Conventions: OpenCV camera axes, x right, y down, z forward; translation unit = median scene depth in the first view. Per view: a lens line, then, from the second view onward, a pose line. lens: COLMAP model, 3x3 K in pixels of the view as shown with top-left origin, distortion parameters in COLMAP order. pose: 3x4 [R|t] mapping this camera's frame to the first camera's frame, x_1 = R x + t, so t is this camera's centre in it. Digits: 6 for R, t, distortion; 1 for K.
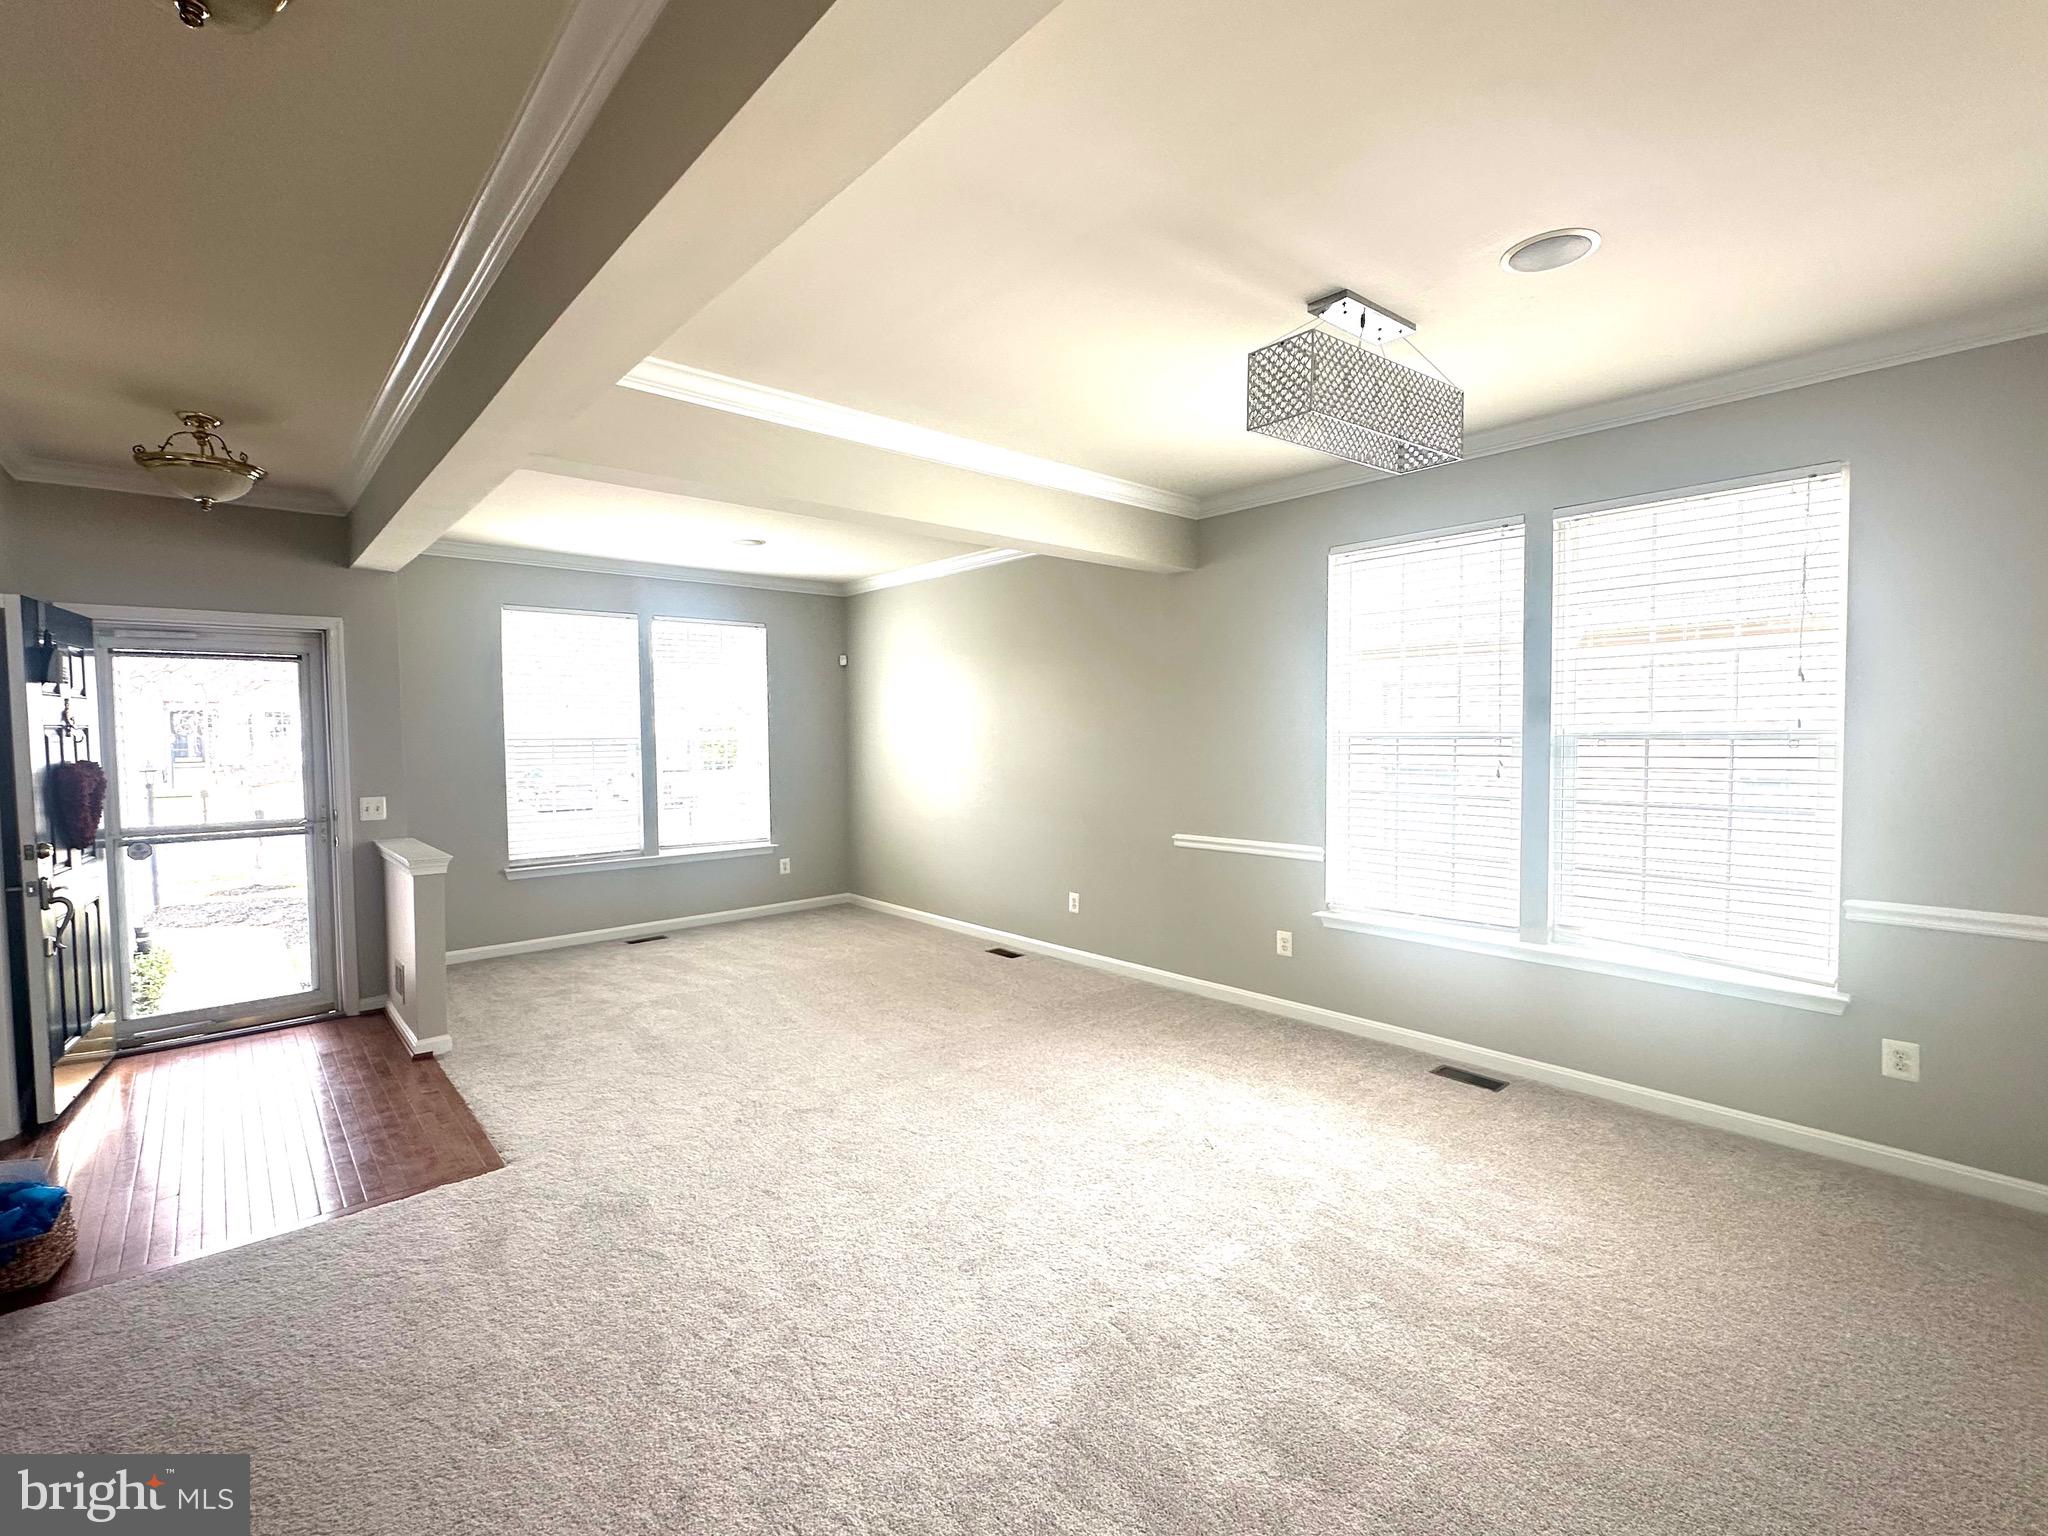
lens RADIAL K [[911.9, 0, 1022.4], [0, 911.9, 776.0], [0, 0, 1]] dist [-0.005119, -0.000617]
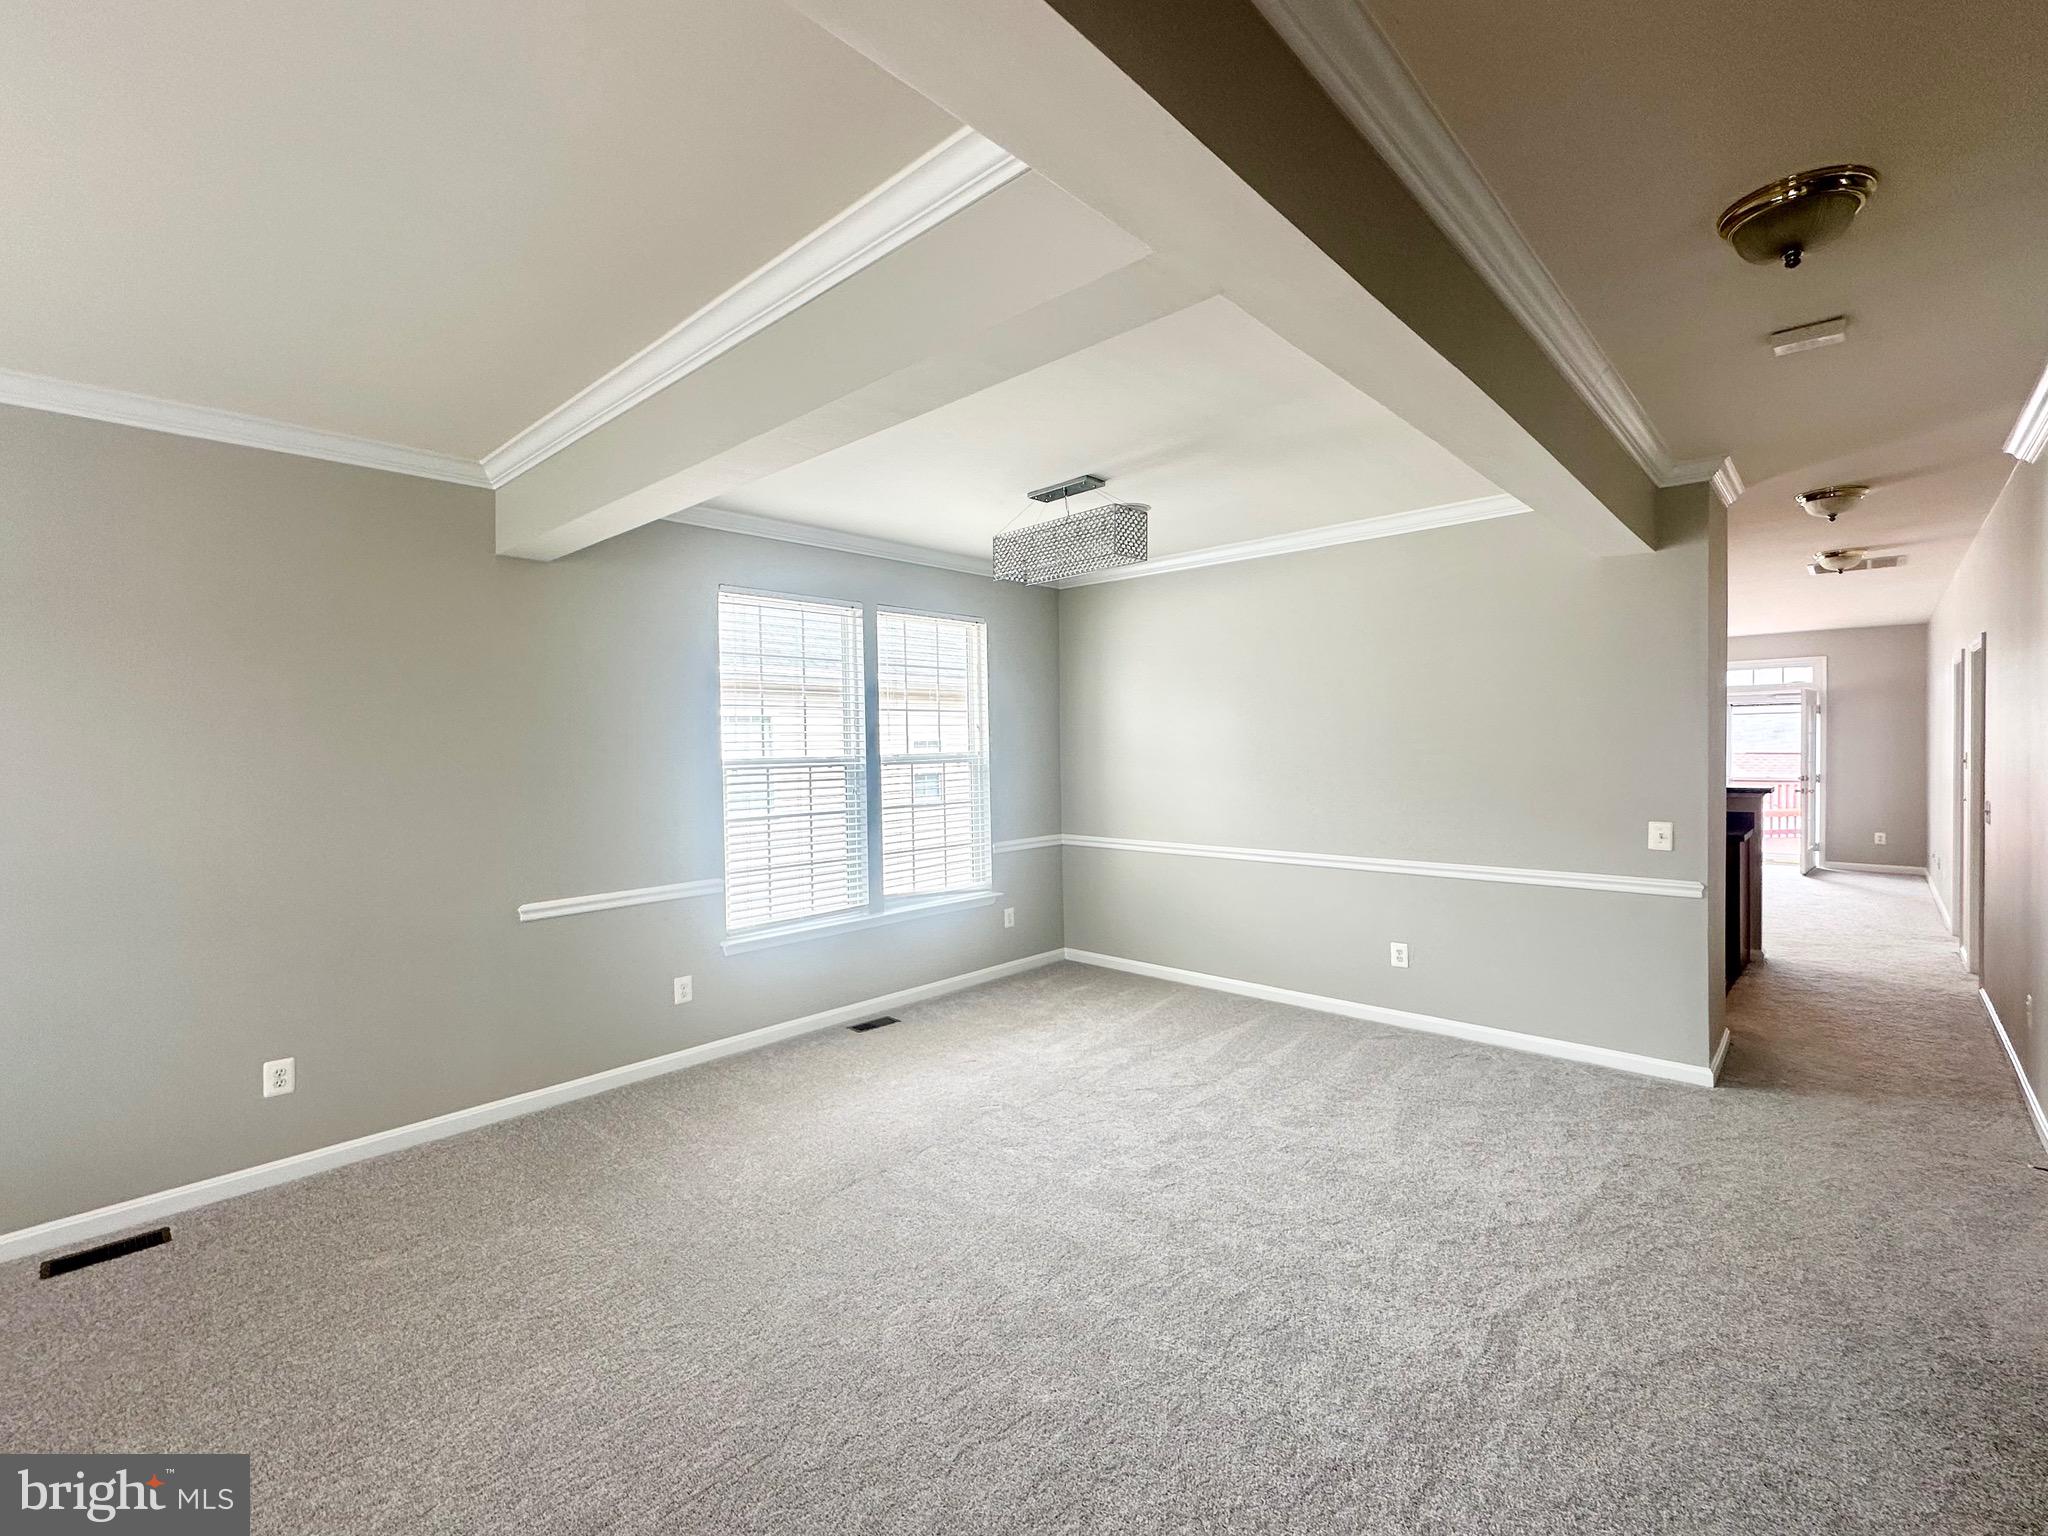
lens RADIAL K [[911.9, 0, 1022.2], [0, 911.9, 755.4], [0, 0, 1]] dist [-0.005119, -0.000617]
pose [[-0.081557, -0.000693, 0.996668, -0.708960], [0.073807, 0.997250, 0.006733, -0.039721], [-0.993932, 0.074110, -0.081282, 0.742841]]
